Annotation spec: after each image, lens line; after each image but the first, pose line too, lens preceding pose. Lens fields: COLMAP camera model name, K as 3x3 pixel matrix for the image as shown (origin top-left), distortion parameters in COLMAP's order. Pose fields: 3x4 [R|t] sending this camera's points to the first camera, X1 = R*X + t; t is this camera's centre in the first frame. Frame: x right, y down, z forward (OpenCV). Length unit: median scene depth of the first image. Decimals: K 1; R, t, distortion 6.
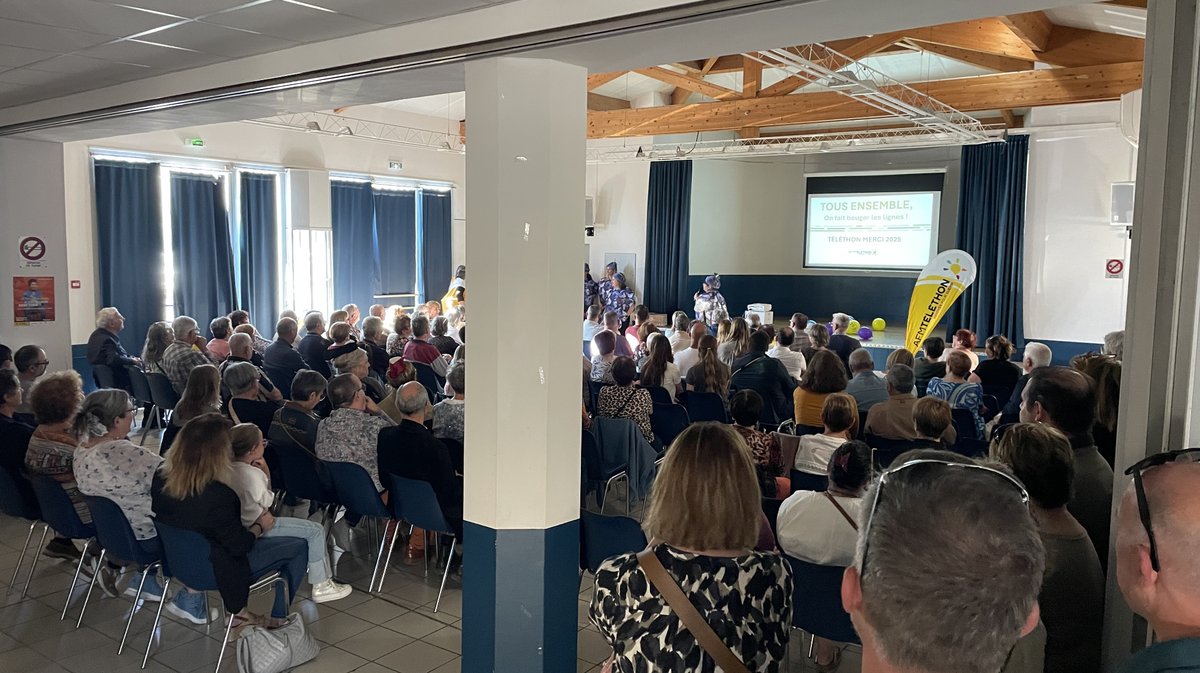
lens RADIAL K [[911.9, 0, 594.1], [0, 911.9, 343.9], [0, 0, 1]] dist [0.046041, -0.059095]
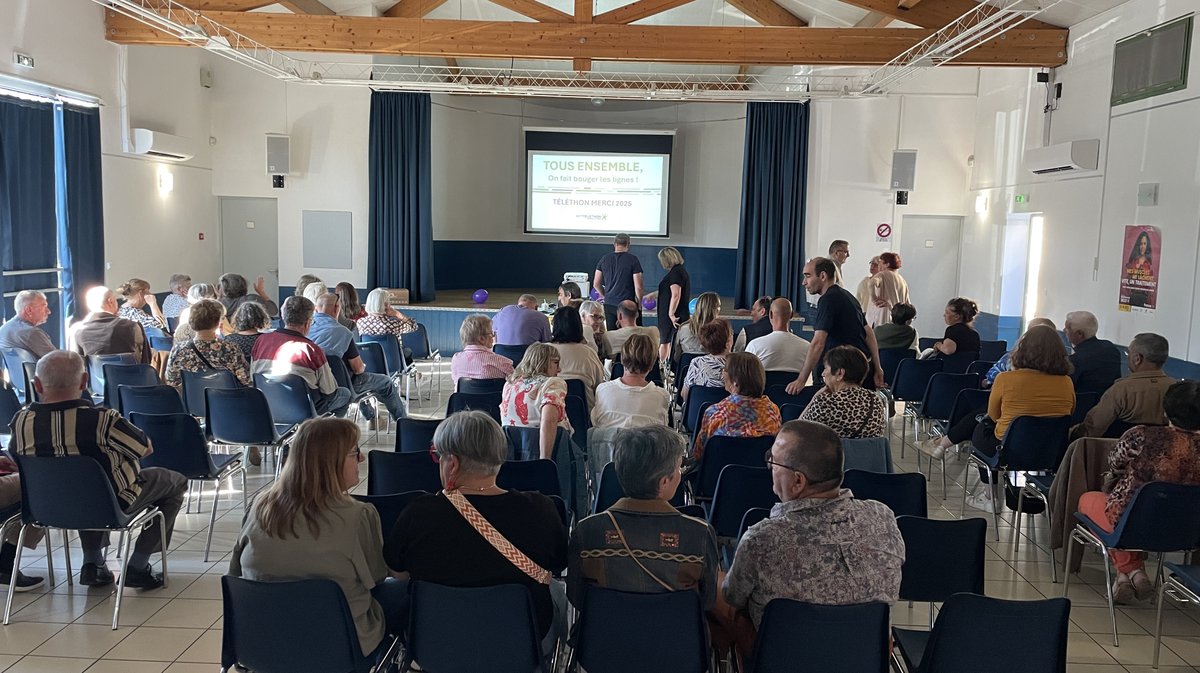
lens RADIAL K [[911.9, 0, 602.7], [0, 911.9, 335.8], [0, 0, 1]] dist [0.046041, -0.059095]
pose [[0.824842, -0.055386, 0.562644, -0.225106], [0.043758, 0.998459, 0.034136, -0.011435], [-0.563667, -0.003536, 0.825994, 0.237311]]
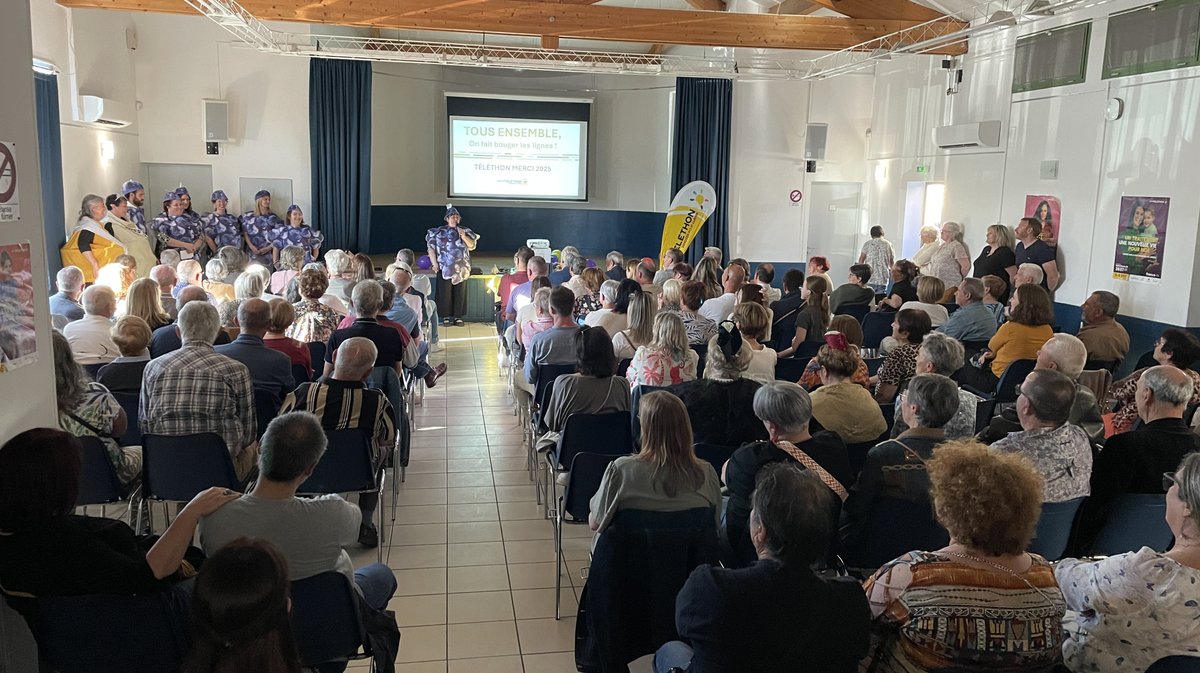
lens RADIAL K [[911.9, 0, 593.9], [0, 911.9, 330.7], [0, 0, 1]] dist [0.046041, -0.059095]
pose [[0.700200, -0.106614, 0.705942, -0.340974], [0.061020, 0.994106, 0.089610, -0.026076], [-0.711335, -0.019669, 0.702578, 0.272347]]
